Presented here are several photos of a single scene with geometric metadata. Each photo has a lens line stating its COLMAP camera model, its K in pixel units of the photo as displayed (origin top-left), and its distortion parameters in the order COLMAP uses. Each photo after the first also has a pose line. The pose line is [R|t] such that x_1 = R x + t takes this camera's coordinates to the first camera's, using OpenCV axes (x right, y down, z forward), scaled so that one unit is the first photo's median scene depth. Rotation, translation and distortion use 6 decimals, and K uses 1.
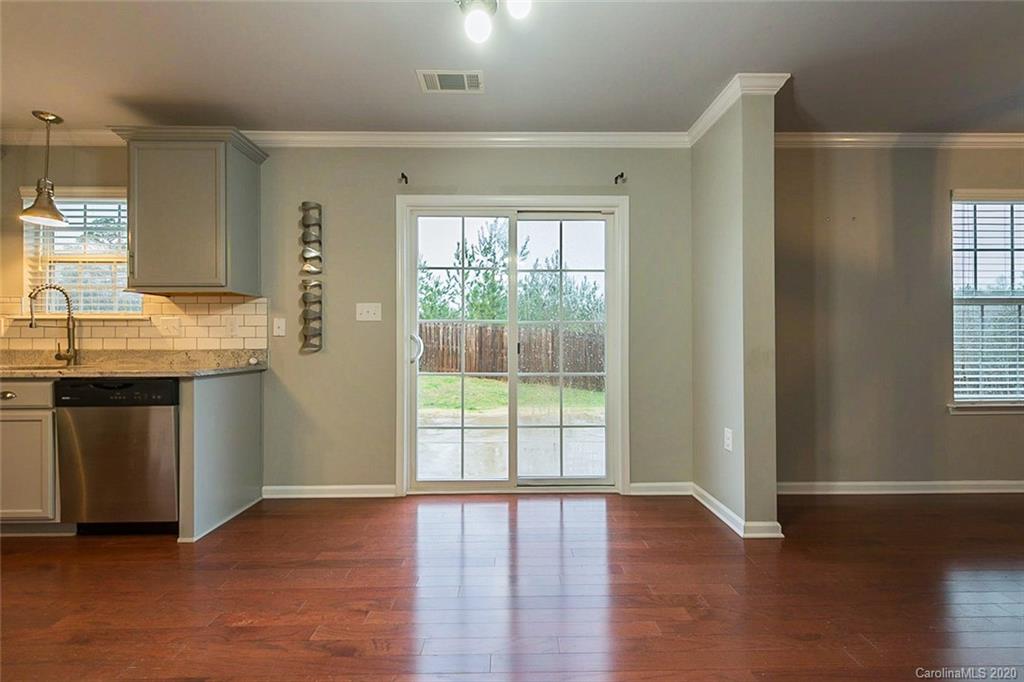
lens RADIAL K [[421.5, 0, 512.0], [0, 421.5, 341.0], [0, 0, 1]] dist [0.001103, 0.000046]
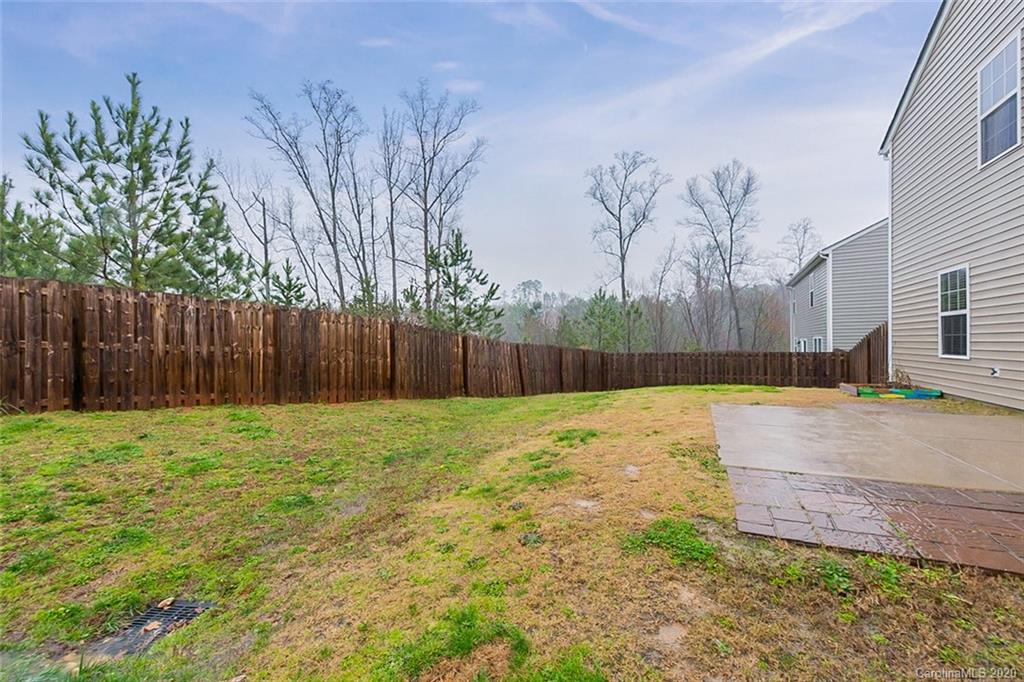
lens RADIAL K [[404.6, 0, 512.0], [0, 404.6, 341.0], [0, 0, 1]] dist [0.012362, 0.000015]
pose [[0.434939, -0.000175, 0.900460, -2.246984], [0.003385, 0.999993, -0.001441, 0.057459], [-0.900454, 0.003675, 0.434937, 2.553753]]
